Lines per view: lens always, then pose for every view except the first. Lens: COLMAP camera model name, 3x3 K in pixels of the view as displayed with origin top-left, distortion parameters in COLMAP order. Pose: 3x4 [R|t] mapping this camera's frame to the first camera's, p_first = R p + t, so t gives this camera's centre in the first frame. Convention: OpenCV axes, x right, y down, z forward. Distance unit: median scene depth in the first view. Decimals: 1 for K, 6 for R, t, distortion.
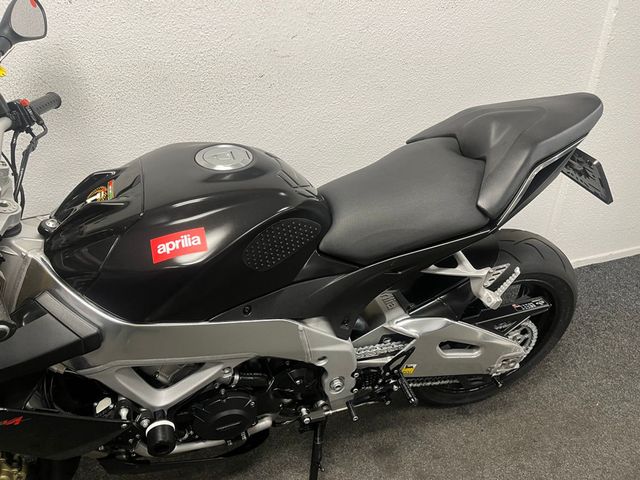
lens RADIAL K [[482.7, 0, 324.3], [0, 482.7, 236.2], [0, 0, 1]] dist [0.053191, -0.065361]
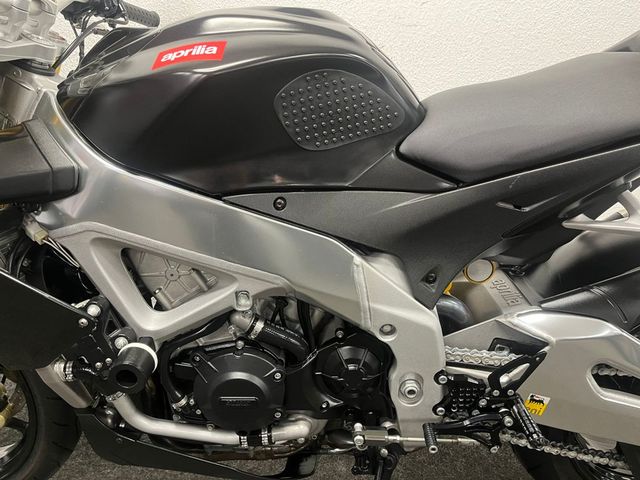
lens RADIAL K [[482.7, 0, 321.1], [0, 482.7, 239.6], [0, 0, 1]] dist [0.053191, -0.065361]
pose [[0.942715, 0.094033, -0.320072, 0.108257], [-0.174859, 0.956372, -0.234045, 0.303939], [0.284100, 0.276605, 0.918029, 0.328796]]
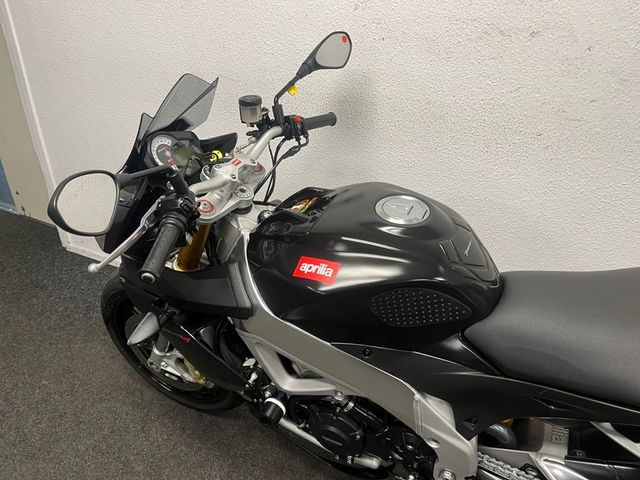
lens RADIAL K [[482.7, 0, 322.2], [0, 482.7, 236.3], [0, 0, 1]] dist [0.053191, -0.065361]
pose [[0.713156, 0.360092, -0.601450, 0.261579], [-0.371196, 0.921805, 0.111753, -0.134334], [0.594661, 0.143559, 0.791056, 0.070542]]
